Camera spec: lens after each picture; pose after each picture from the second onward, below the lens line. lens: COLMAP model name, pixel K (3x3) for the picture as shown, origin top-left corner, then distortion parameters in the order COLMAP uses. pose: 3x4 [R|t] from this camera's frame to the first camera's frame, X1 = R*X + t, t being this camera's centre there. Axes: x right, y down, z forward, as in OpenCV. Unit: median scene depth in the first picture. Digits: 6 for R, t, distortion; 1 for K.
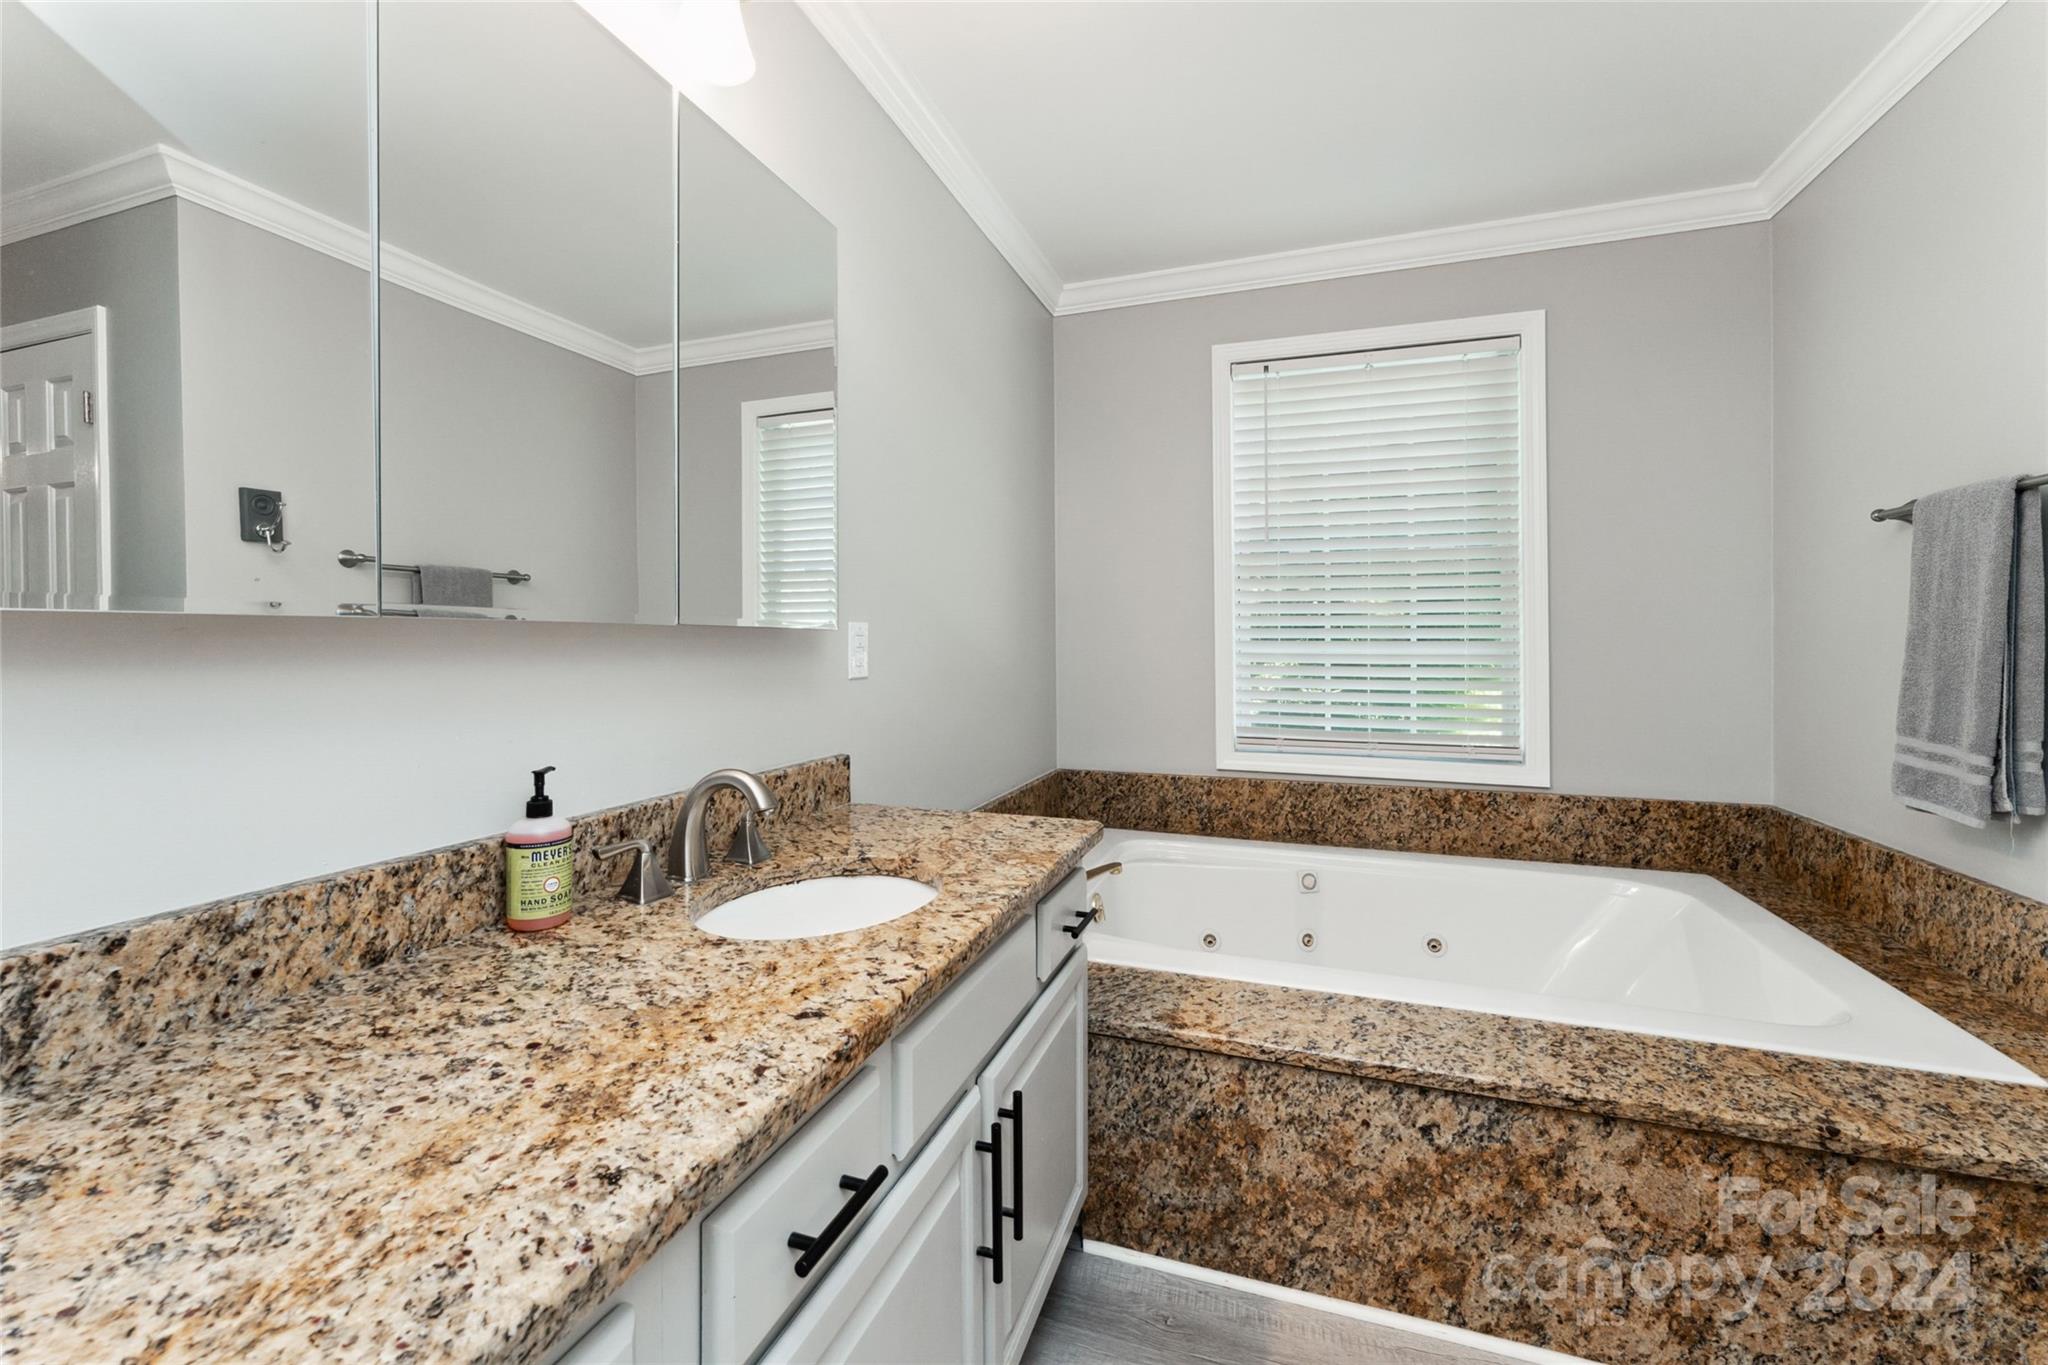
lens RADIAL K [[831.8, 0, 1020.8], [0, 831.8, 626.7], [0, 0, 1]] dist [0.000593, 0.000595]
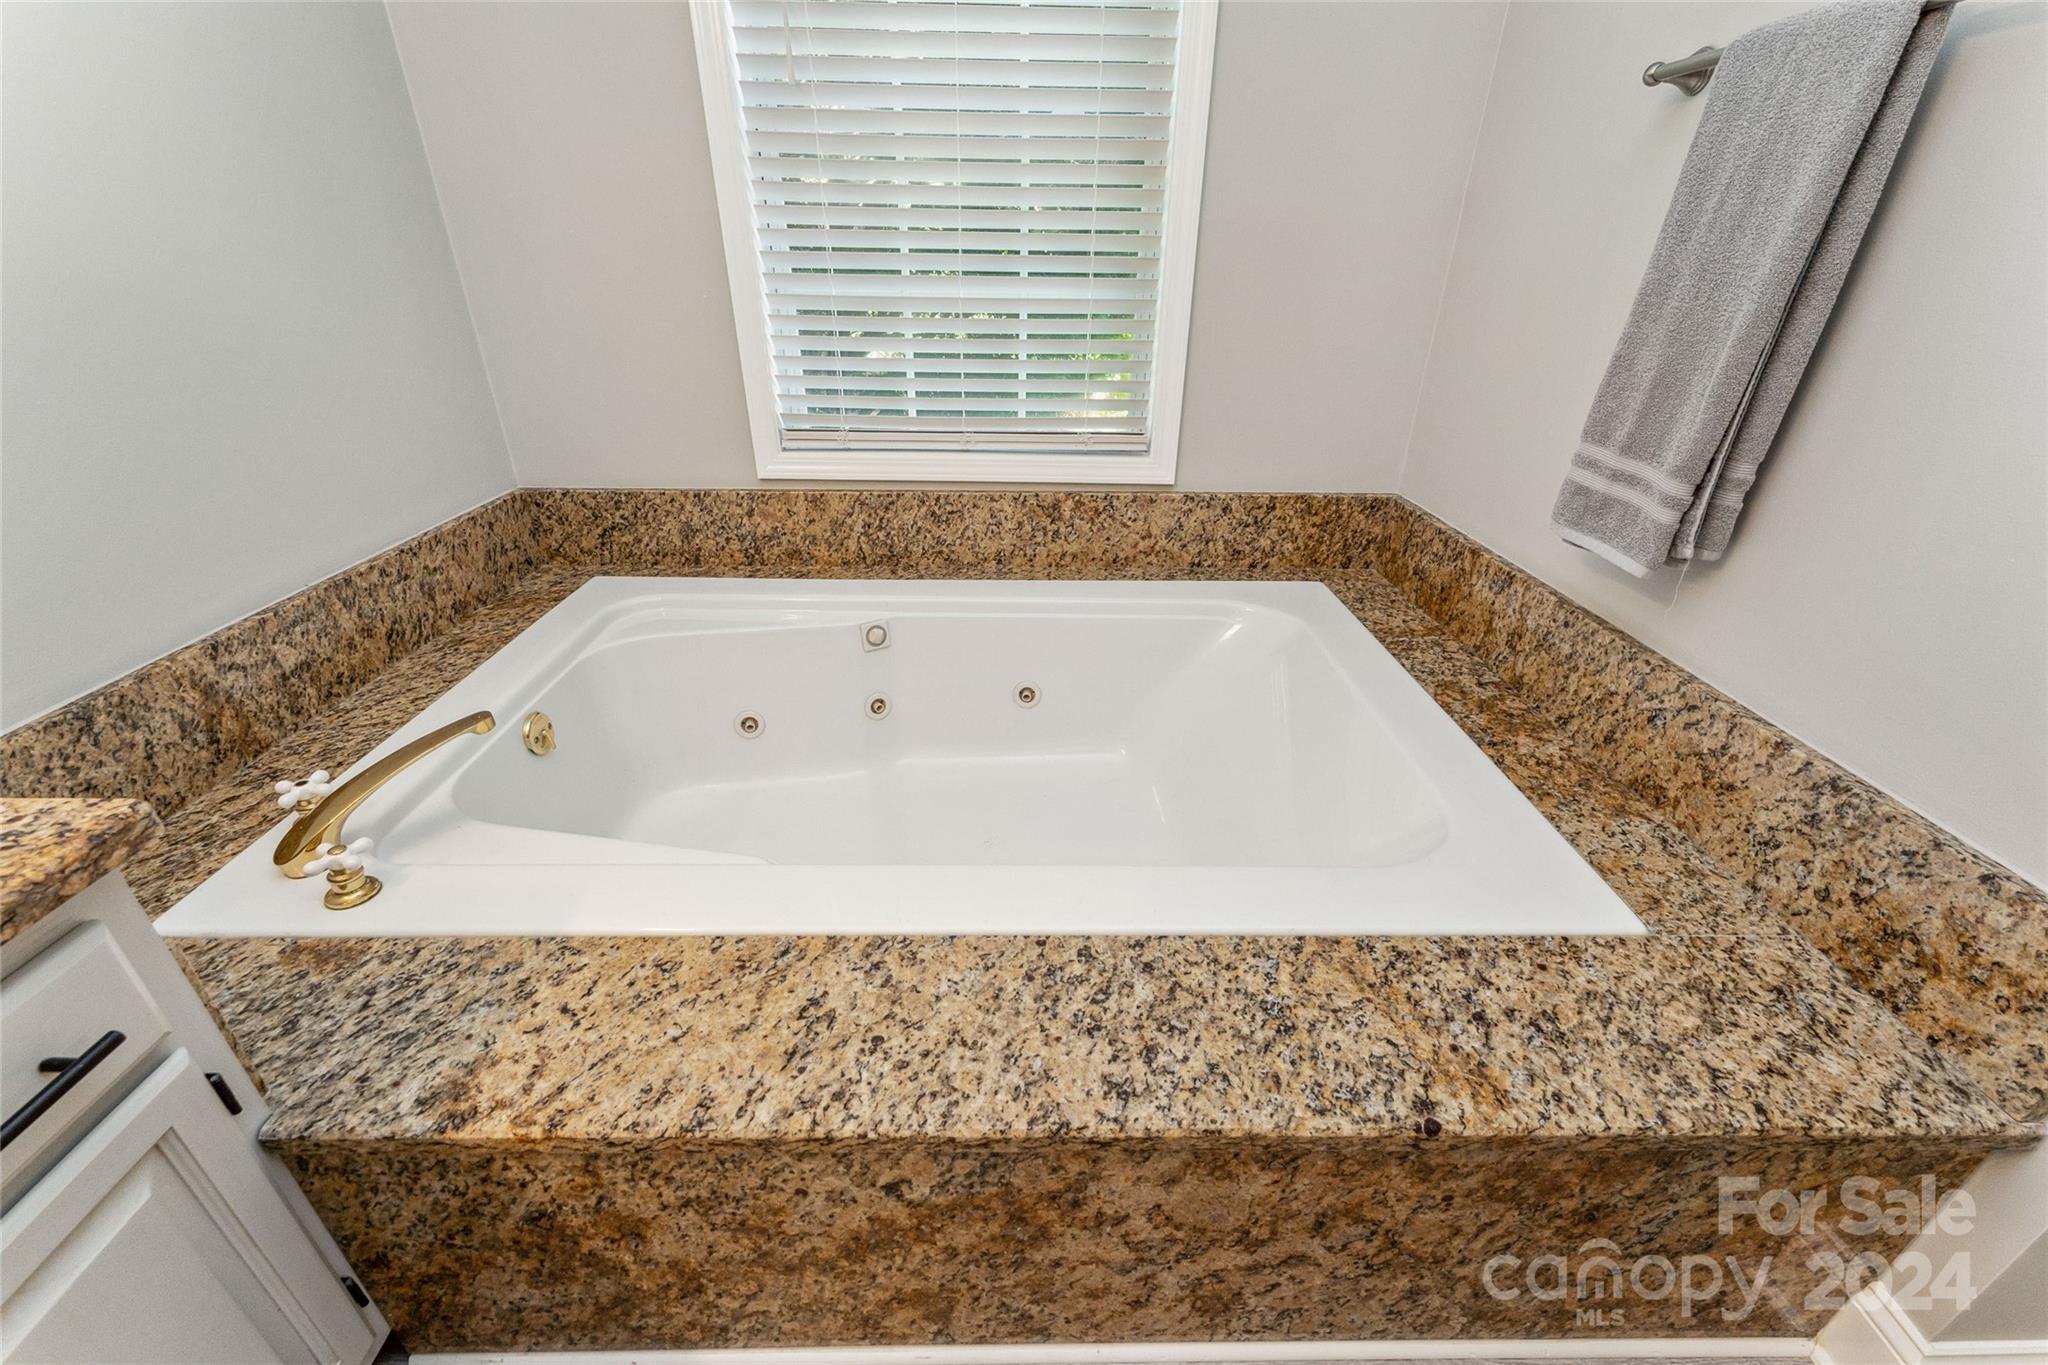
lens RADIAL K [[830.9, 0, 1025.8], [0, 830.9, 668.8], [0, 0, 1]] dist [0.000845, 0.000189]
pose [[0.935794, -0.146611, 0.320617, 0.404911], [-0.018120, 0.888224, 0.459053, -0.018236], [-0.352083, -0.435389, 0.828538, 0.574339]]
